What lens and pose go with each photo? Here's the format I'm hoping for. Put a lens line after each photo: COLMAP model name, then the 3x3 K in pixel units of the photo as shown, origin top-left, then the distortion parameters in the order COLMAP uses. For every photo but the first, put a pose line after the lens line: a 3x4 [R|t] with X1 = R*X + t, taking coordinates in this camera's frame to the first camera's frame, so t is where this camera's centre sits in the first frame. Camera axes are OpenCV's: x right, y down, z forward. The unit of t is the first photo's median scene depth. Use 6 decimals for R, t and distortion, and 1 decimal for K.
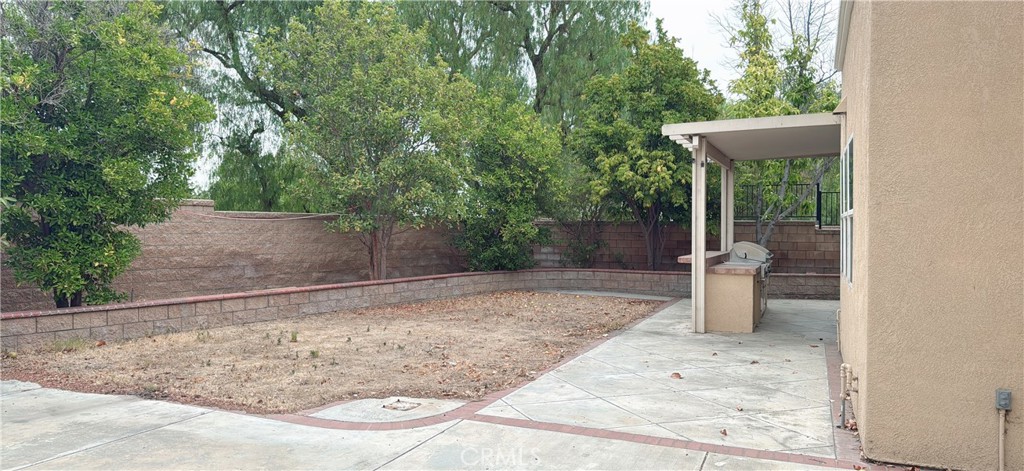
lens RADIAL K [[656.0, 0, 508.7], [0, 656.0, 239.5], [0, 0, 1]] dist [0.059269, -0.000377]
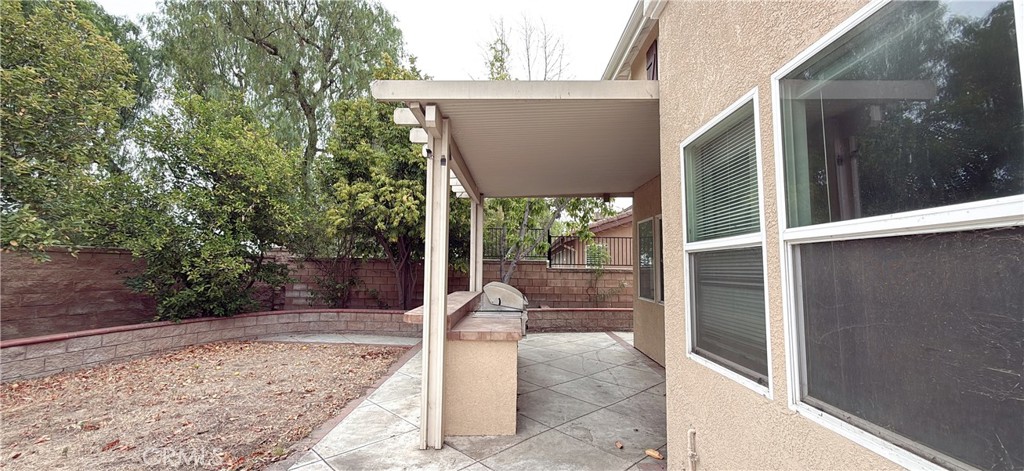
lens RADIAL K [[389.9, 0, 509.8], [0, 389.9, 235.9], [0, 0, 1]] dist [0.001810, 0.000068]
pose [[0.915891, 0.039363, 0.399493, 0.135211], [-0.001343, 0.995476, -0.095008, -0.006336], [-0.401425, 0.086480, 0.911800, 0.421984]]
